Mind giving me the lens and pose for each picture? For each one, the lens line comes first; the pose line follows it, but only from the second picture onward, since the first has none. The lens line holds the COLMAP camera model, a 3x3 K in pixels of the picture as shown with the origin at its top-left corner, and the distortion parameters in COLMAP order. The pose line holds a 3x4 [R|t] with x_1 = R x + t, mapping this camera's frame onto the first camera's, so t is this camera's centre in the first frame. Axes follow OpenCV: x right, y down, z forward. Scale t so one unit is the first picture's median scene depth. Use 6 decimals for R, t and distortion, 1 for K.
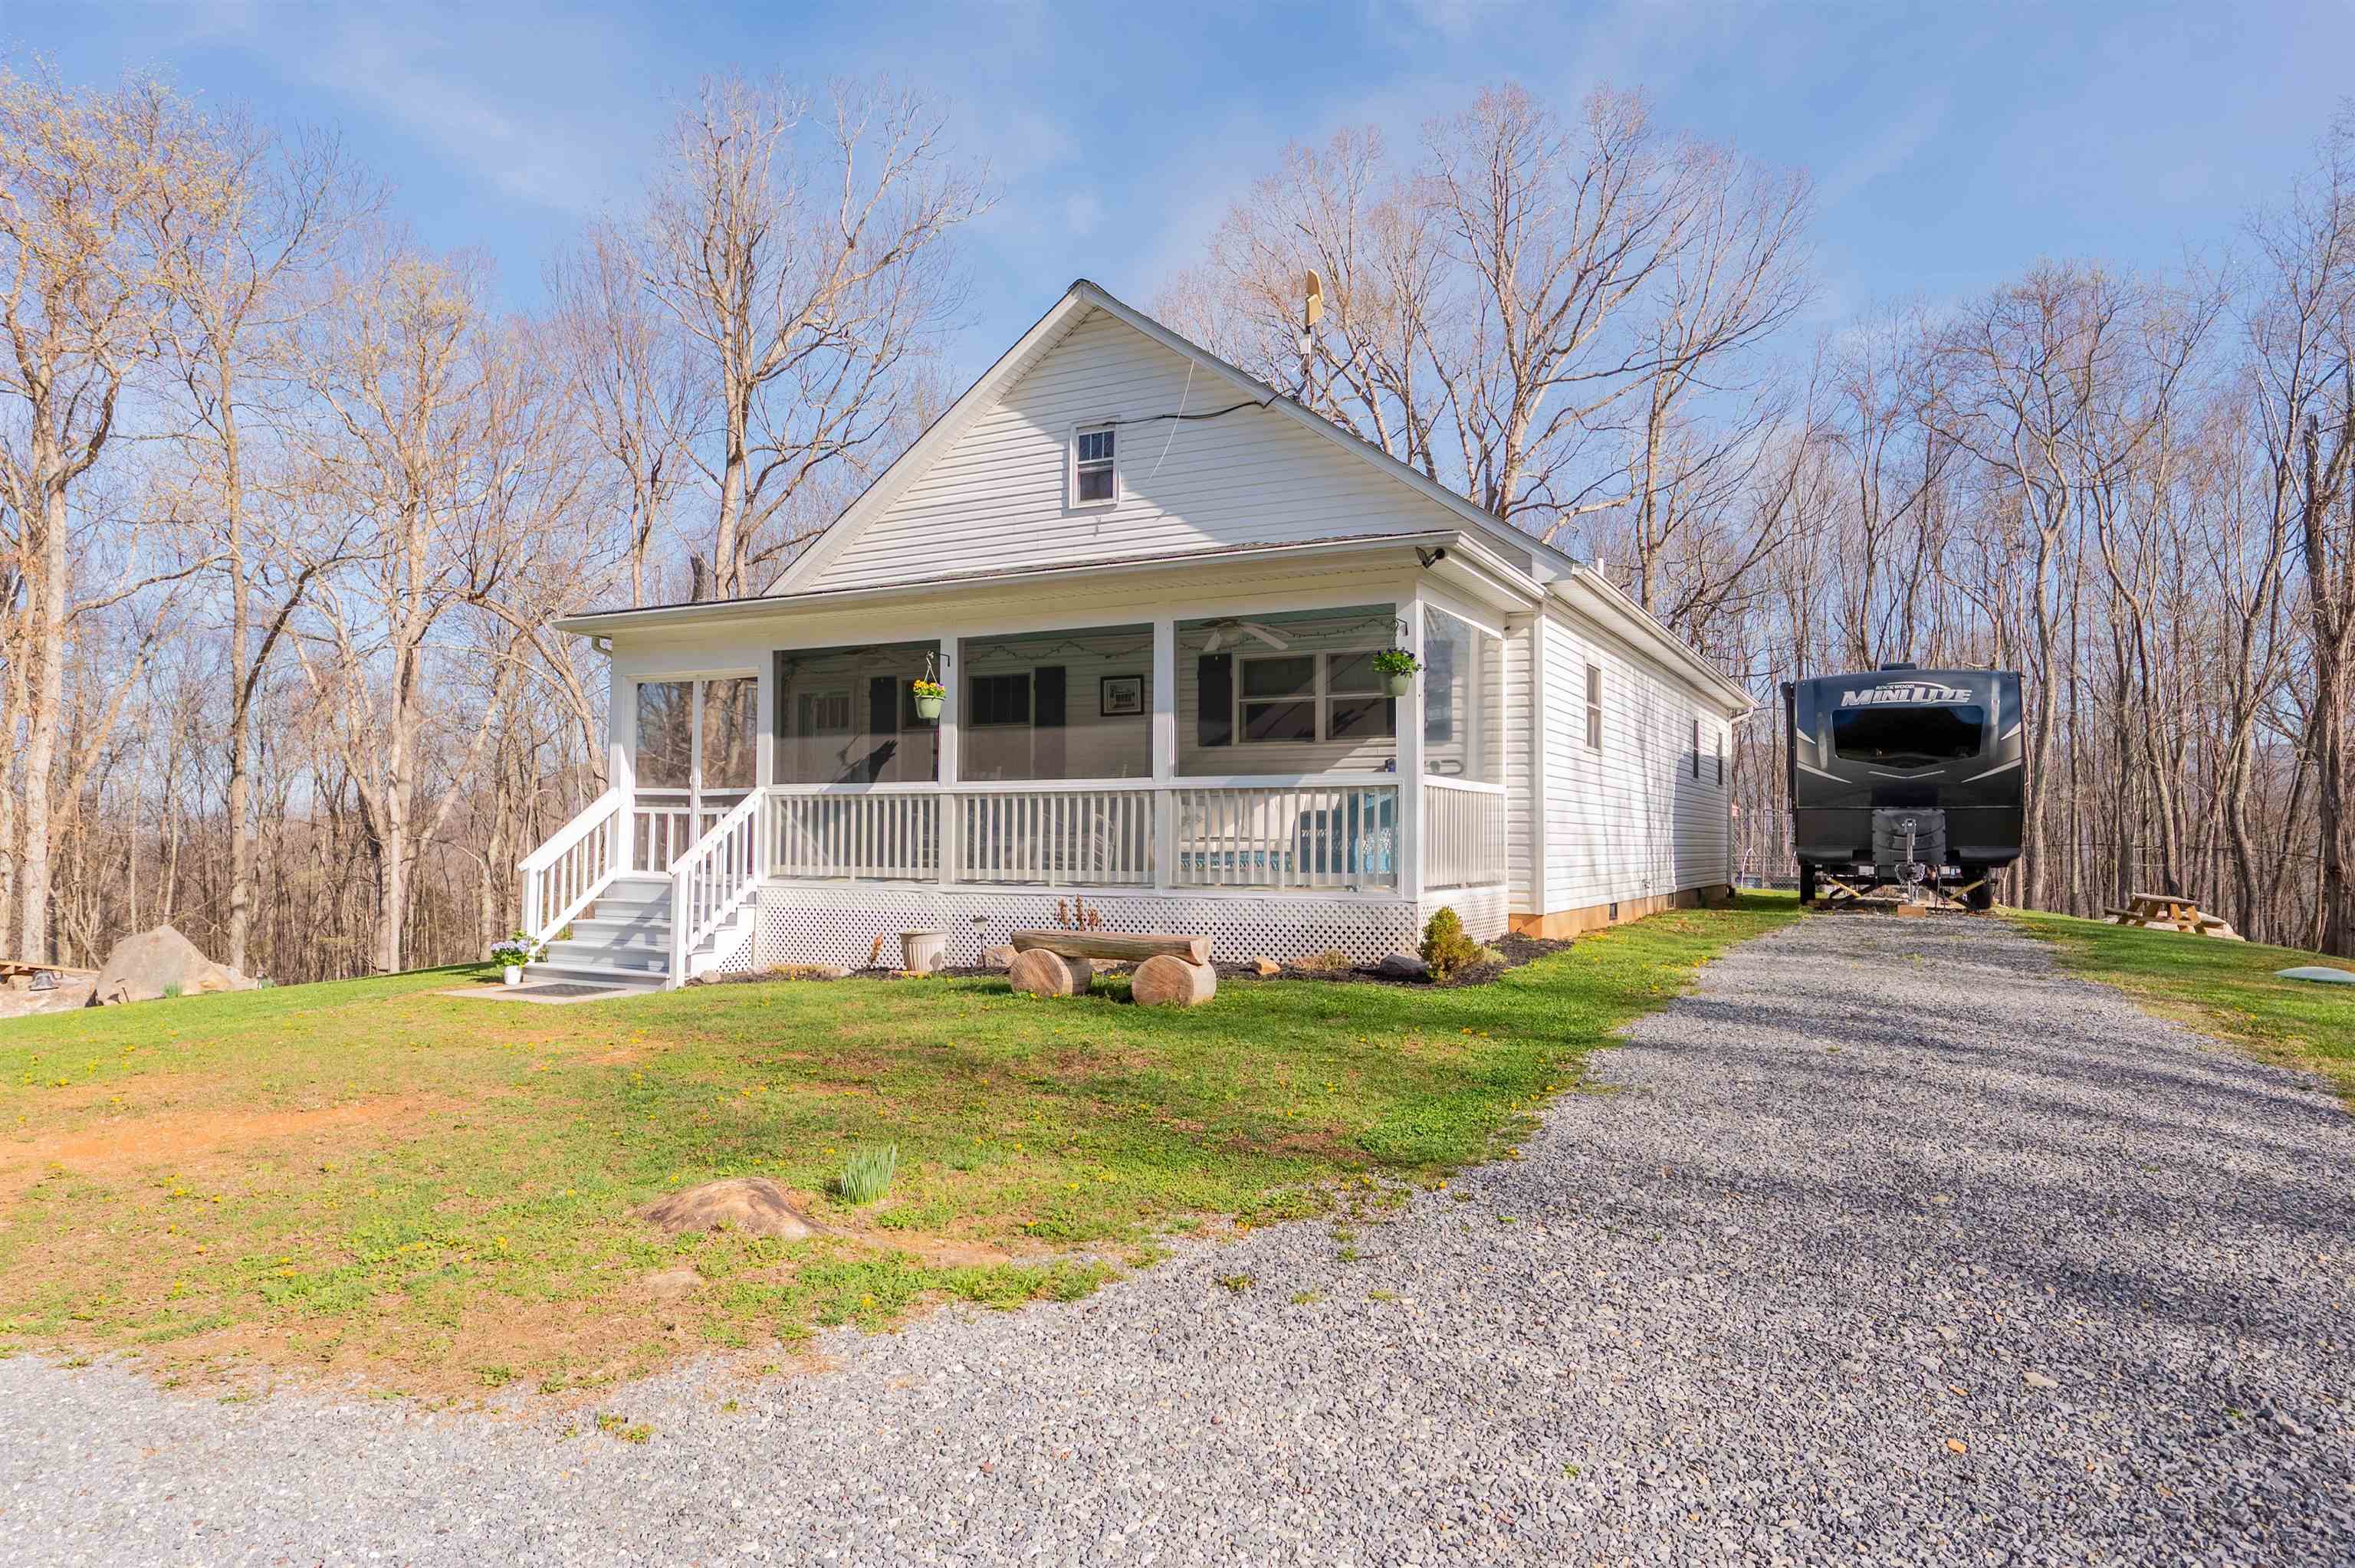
lens RADIAL K [[1481.1, 0, 1215.1], [0, 1481.1, 770.1], [0, 0, 1]] dist [-0.022155, -0.002873]
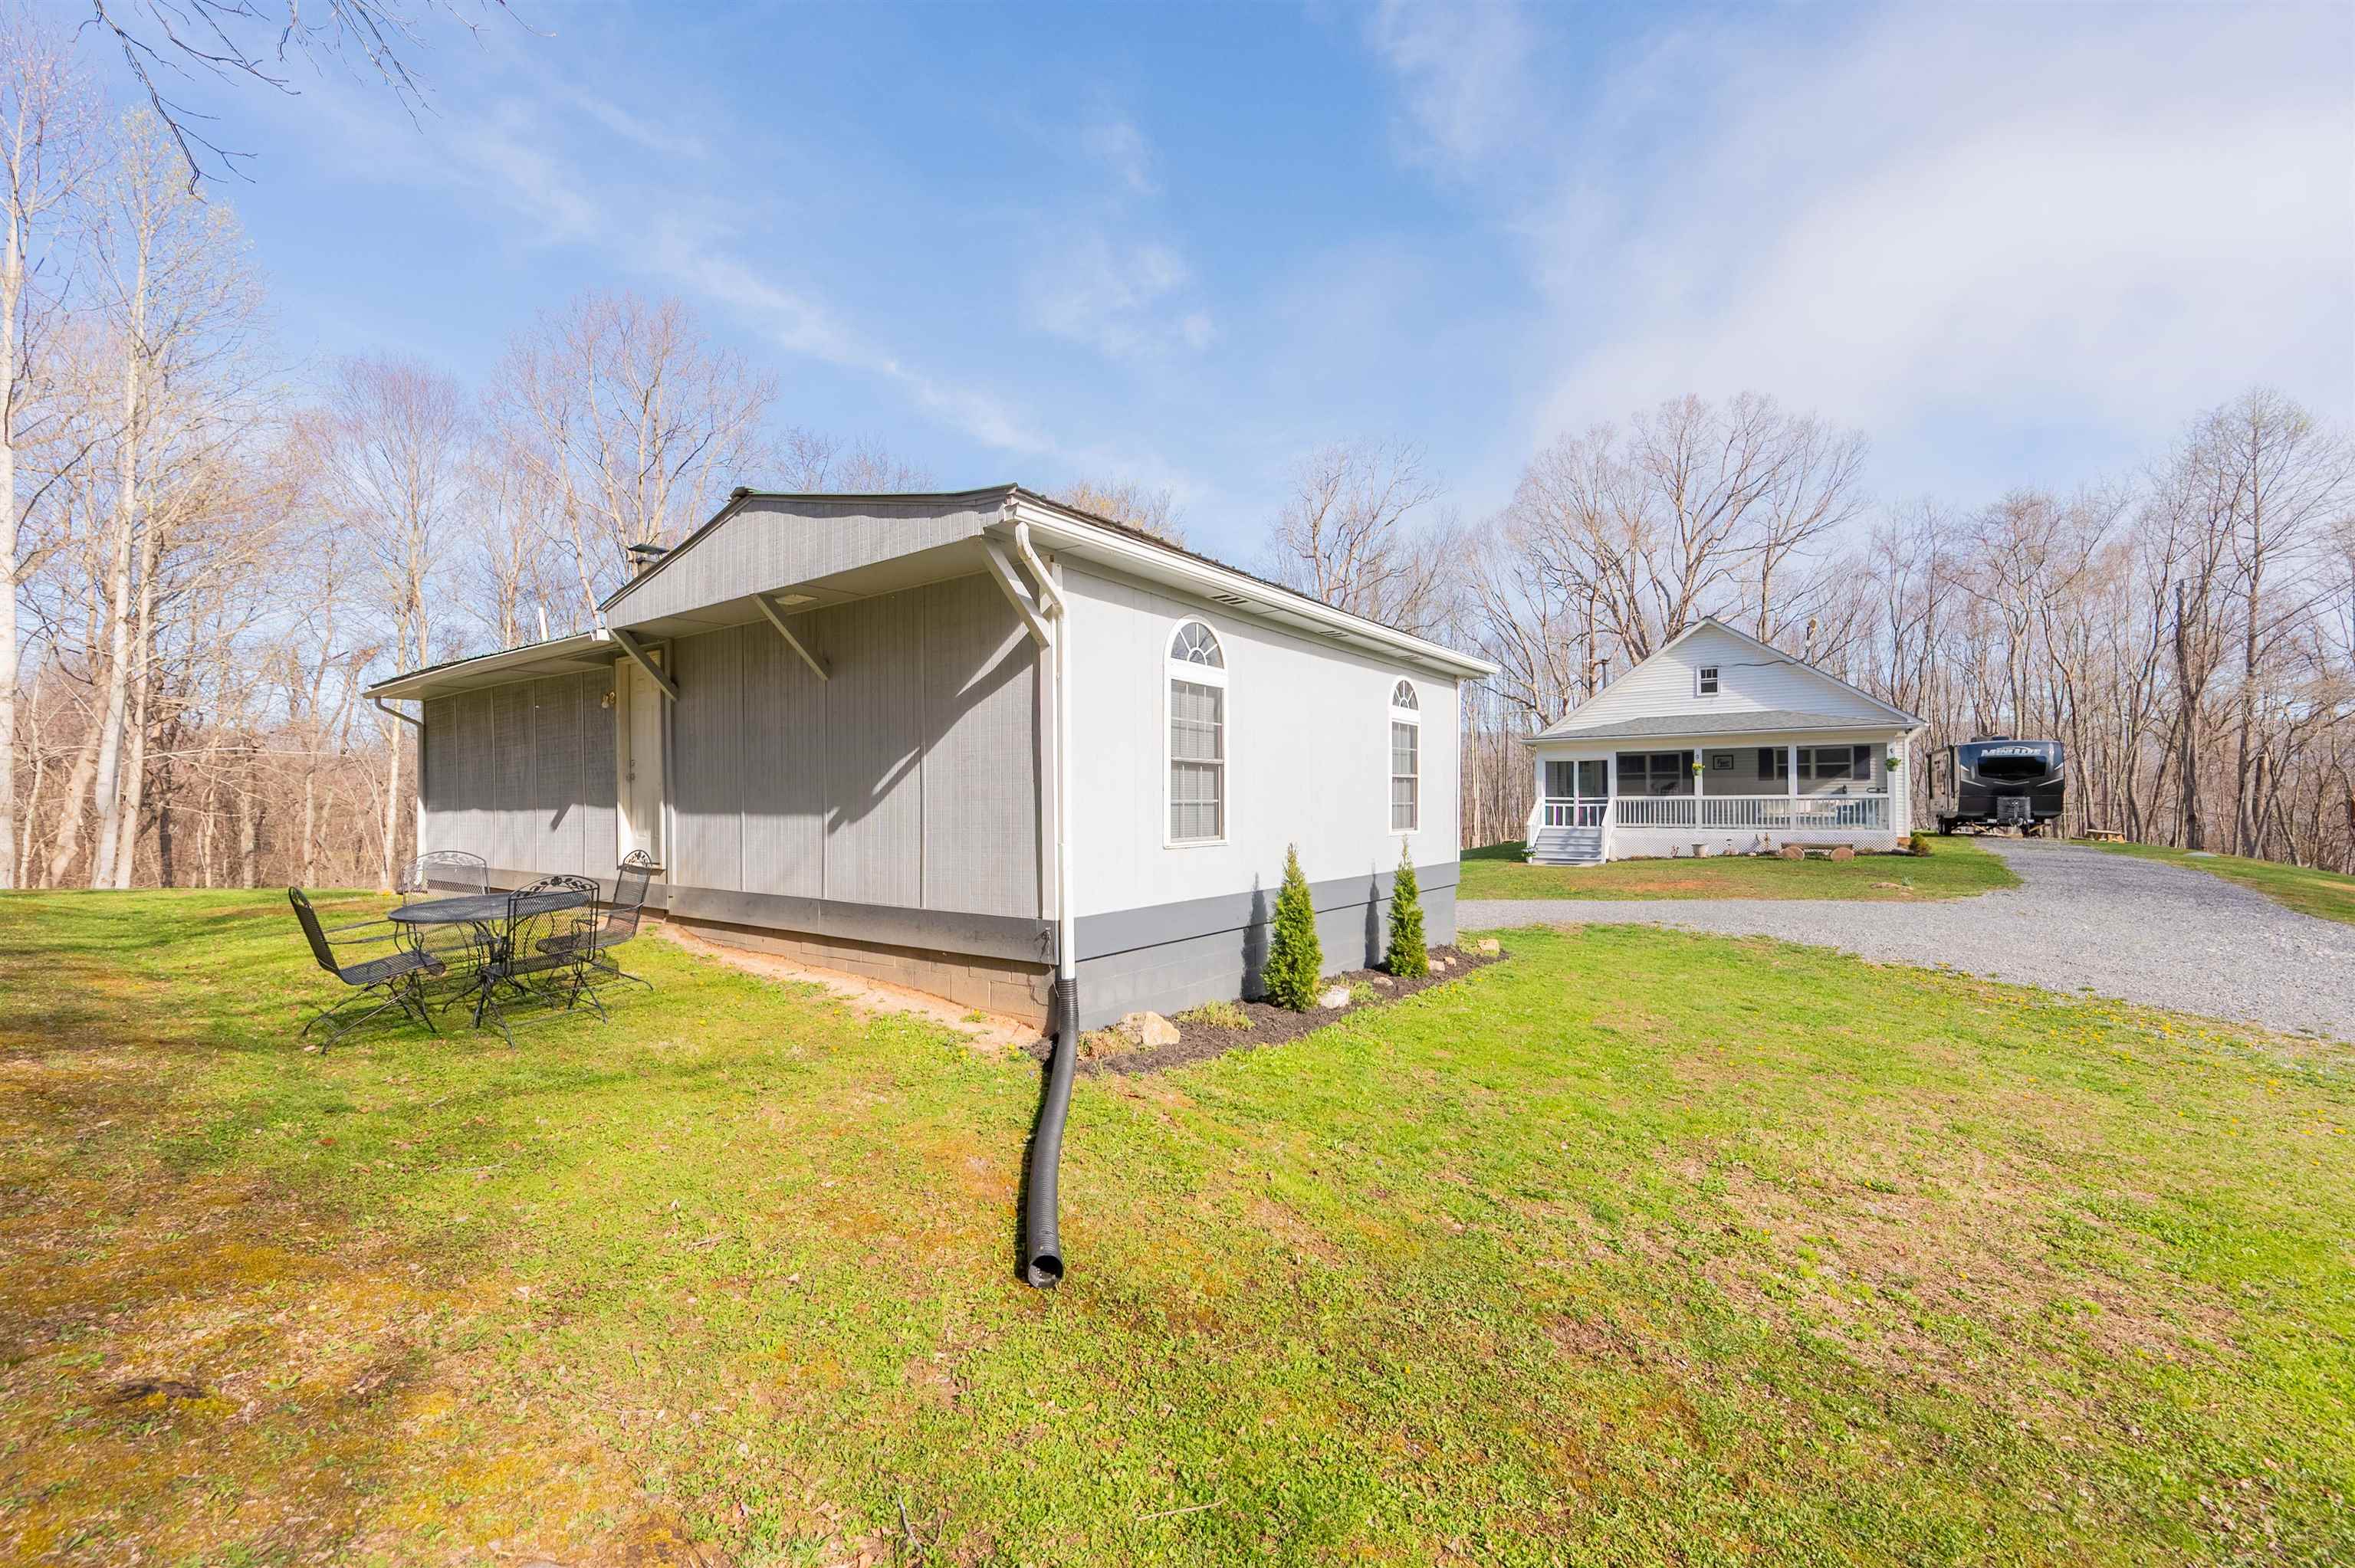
lens RADIAL K [[971.4, 0, 1189.0], [0, 971.4, 790.3], [0, 0, 1]] dist [-0.014335, -0.000498]
pose [[0.989423, -0.015036, -0.144275, -0.710949], [0.020512, 0.999122, 0.036543, -0.075241], [0.143599, -0.039116, 0.988863, -0.863996]]
